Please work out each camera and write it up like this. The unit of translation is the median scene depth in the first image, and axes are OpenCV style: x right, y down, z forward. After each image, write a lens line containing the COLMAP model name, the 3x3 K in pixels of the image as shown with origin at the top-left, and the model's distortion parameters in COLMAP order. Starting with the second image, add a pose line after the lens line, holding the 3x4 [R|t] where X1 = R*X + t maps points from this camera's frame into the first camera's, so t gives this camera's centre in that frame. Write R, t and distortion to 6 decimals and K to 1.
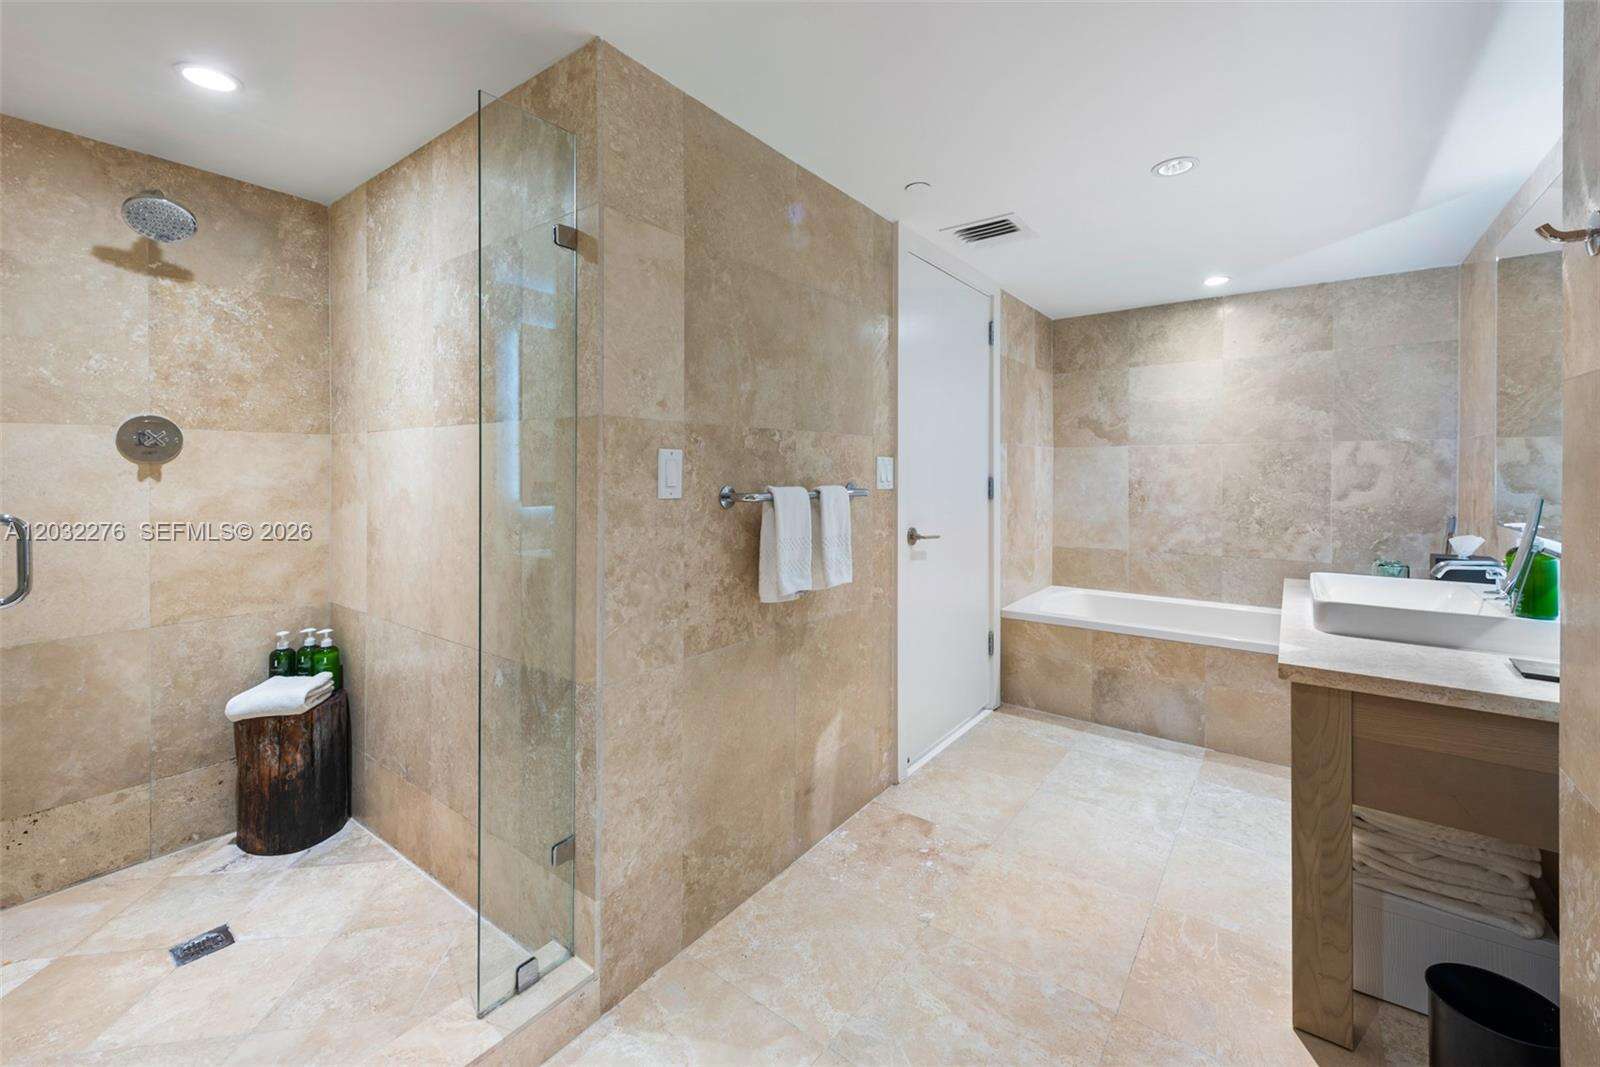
lens RADIAL K [[629.9, 0, 812.8], [0, 629.9, 480.3], [0, 0, 1]] dist [0.012428, -0.001263]
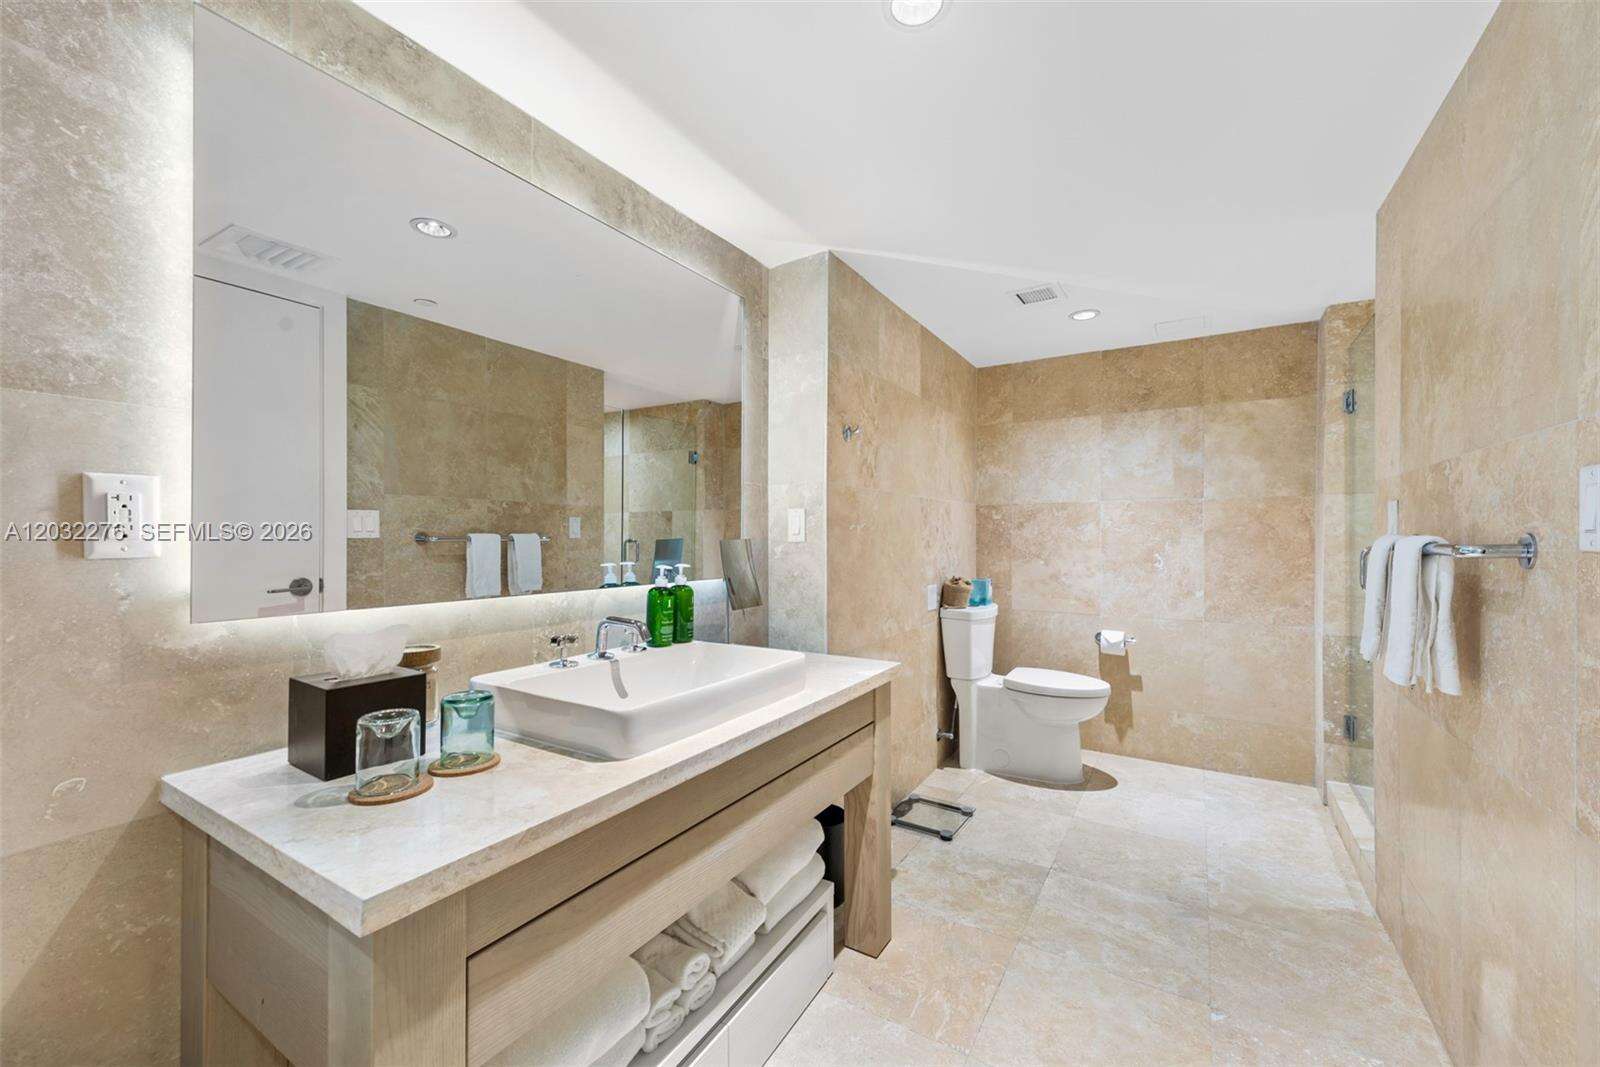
lens RADIAL K [[629.9, 0, 800.2], [0, 629.9, 536.4], [0, 0, 1]] dist [0.012428, -0.001263]
pose [[-0.995948, -0.000040, -0.089931, 0.898708], [-0.000312, 0.999995, 0.003004, 0.008959], [0.089931, 0.003019, -0.995943, 1.947710]]
